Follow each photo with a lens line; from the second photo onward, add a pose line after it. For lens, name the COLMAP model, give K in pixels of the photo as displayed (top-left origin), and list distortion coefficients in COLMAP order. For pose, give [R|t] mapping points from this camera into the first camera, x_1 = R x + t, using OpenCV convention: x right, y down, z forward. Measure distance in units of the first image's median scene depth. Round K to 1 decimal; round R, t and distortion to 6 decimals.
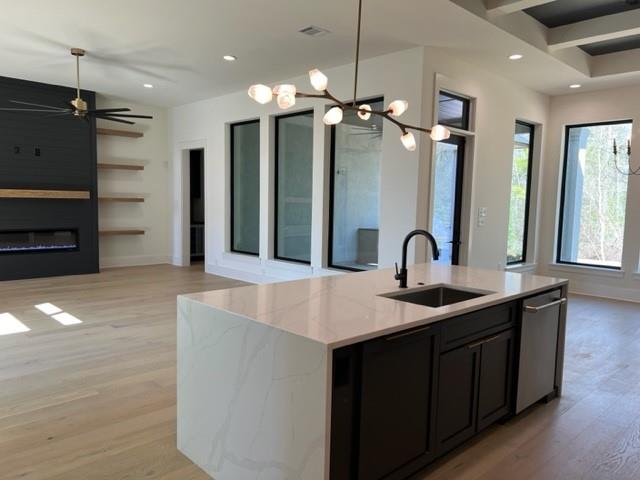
lens RADIAL K [[485.2, 0, 322.6], [0, 485.2, 244.0], [0, 0, 1]] dist [0.026514, -0.032318]
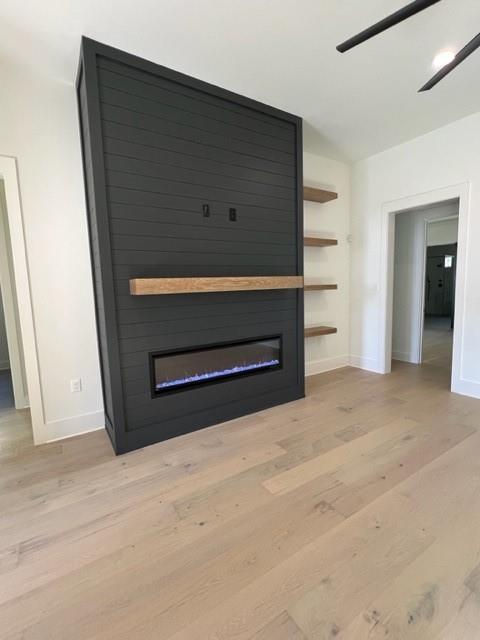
lens RADIAL K [[295.6, 0, 237.0], [0, 295.6, 320.7], [0, 0, 1]] dist [-0.003665, 0.000238]
pose [[0.975866, -0.029974, -0.216302, -0.487903], [0.035698, 0.999107, 0.022603, -0.063246], [0.215431, -0.029779, 0.976065, 0.620813]]
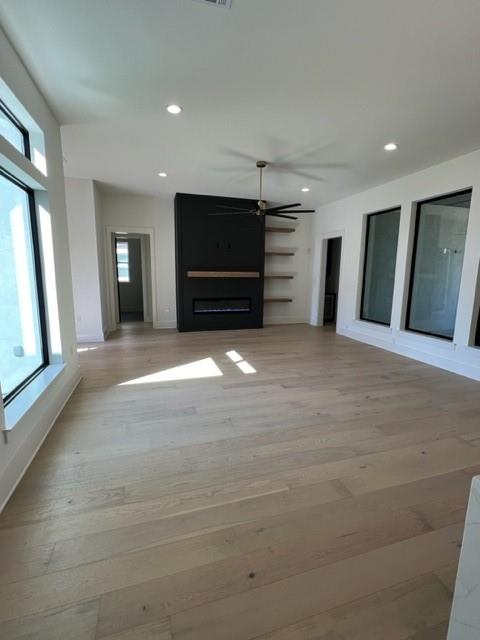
lens RADIAL K [[295.6, 0, 241.5], [0, 295.6, 320.5], [0, 0, 1]] dist [-0.003665, 0.000238]
pose [[0.893109, 0.064100, -0.445250, -0.132075], [-0.033757, 0.996555, 0.075756, -0.030443], [0.448572, -0.052628, 0.892196, 0.196507]]
